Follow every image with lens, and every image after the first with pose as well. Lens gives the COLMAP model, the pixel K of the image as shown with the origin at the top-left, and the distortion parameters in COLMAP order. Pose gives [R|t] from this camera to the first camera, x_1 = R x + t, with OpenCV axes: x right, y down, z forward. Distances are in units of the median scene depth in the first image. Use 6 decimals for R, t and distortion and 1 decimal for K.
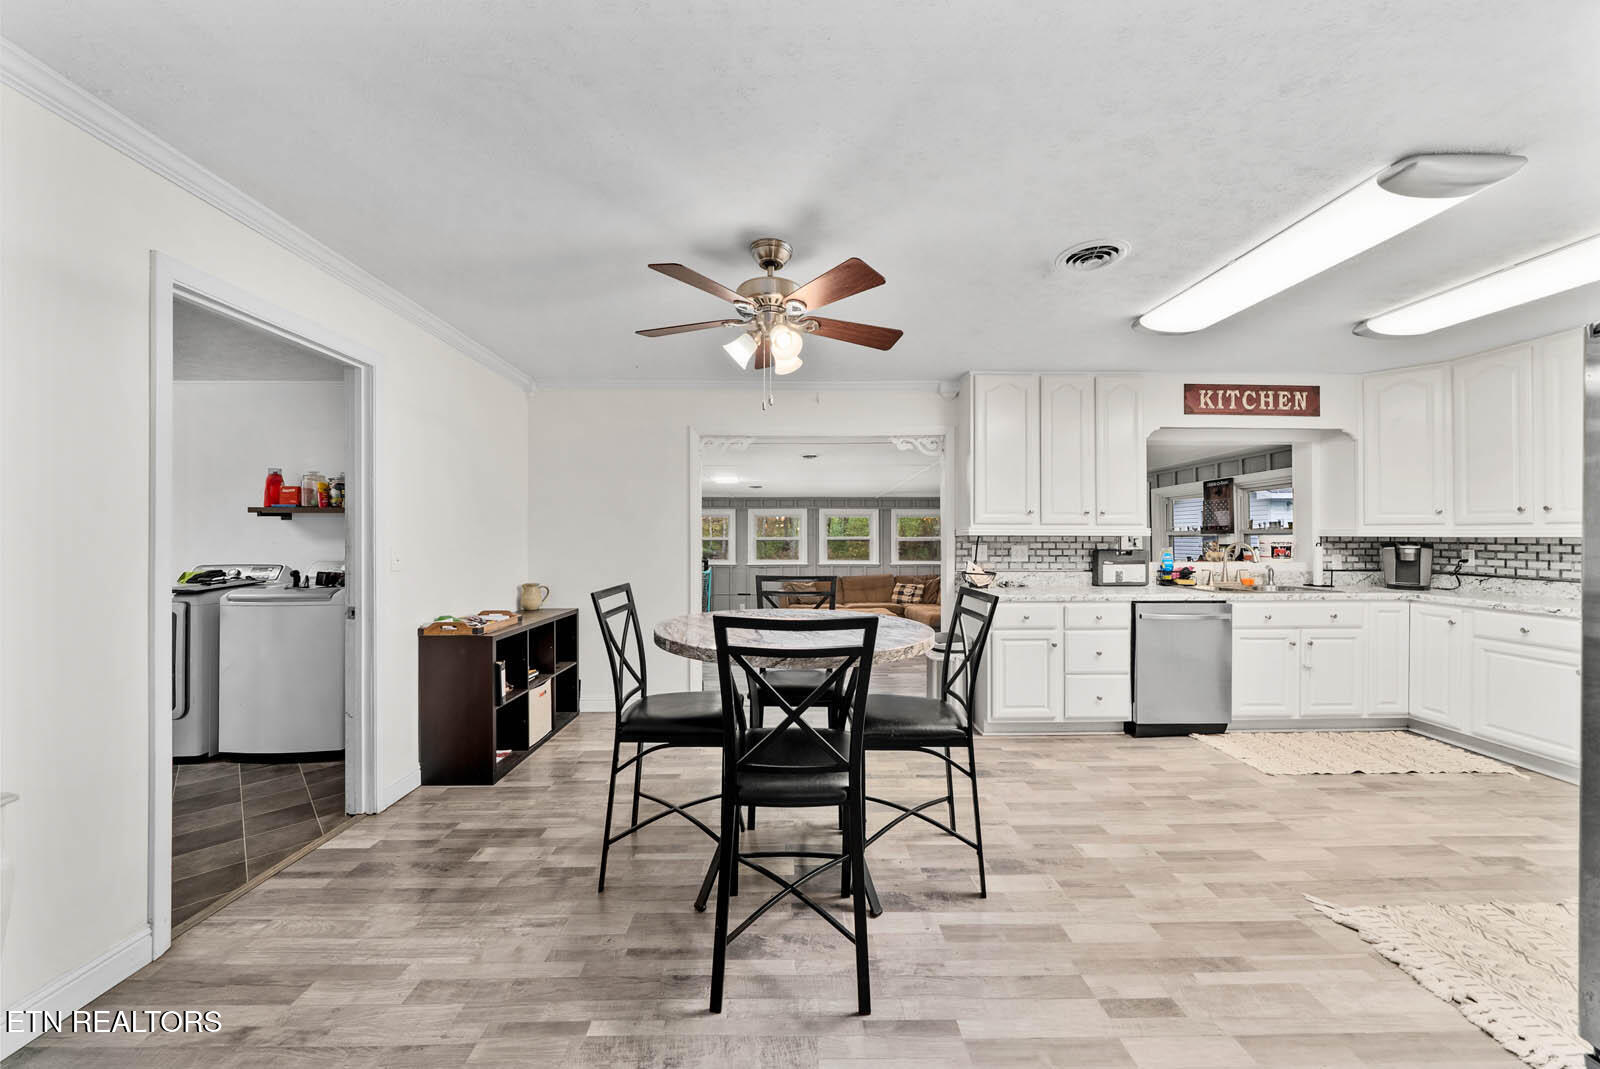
lens RADIAL K [[551.0, 0, 795.1], [0, 551.0, 531.8], [0, 0, 1]] dist [-0.005739, -0.000123]
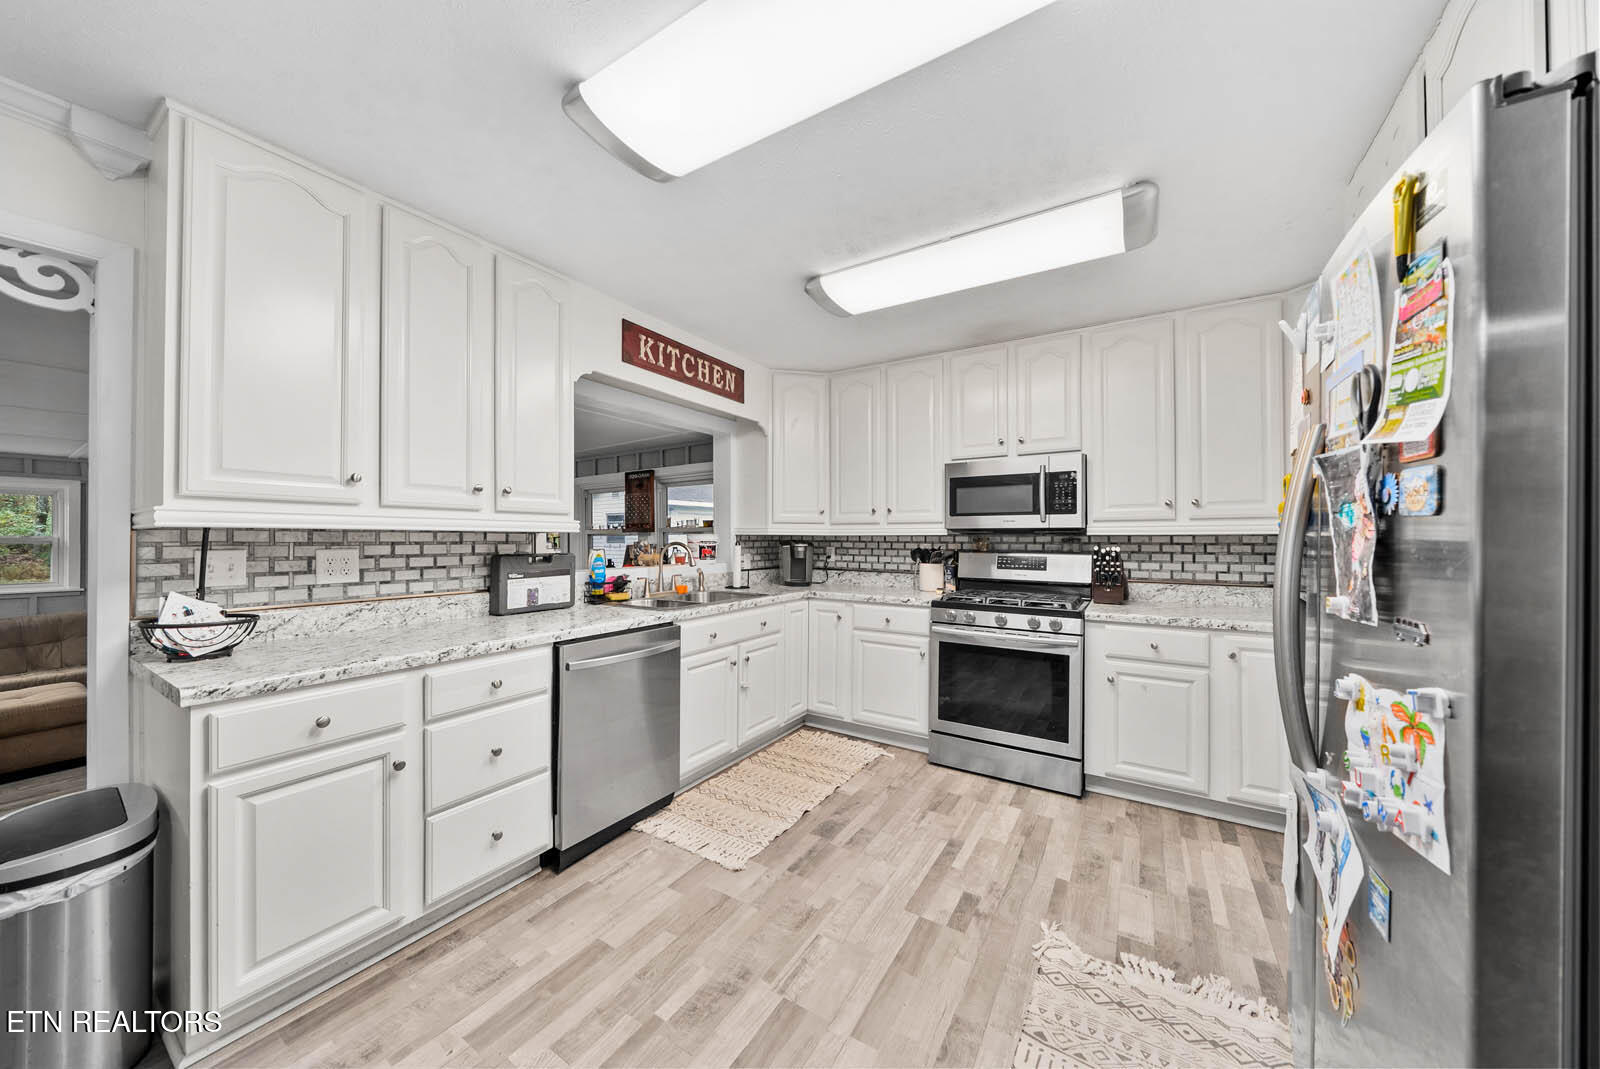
lens RADIAL K [[551.0, 0, 796.4], [0, 551.0, 536.8], [0, 0, 1]] dist [-0.005739, -0.000123]
pose [[0.556352, 0.001728, 0.830945, 0.242411], [-0.007801, 0.999965, 0.003144, 0.008676], [-0.830910, -0.008232, 0.556346, 0.414125]]
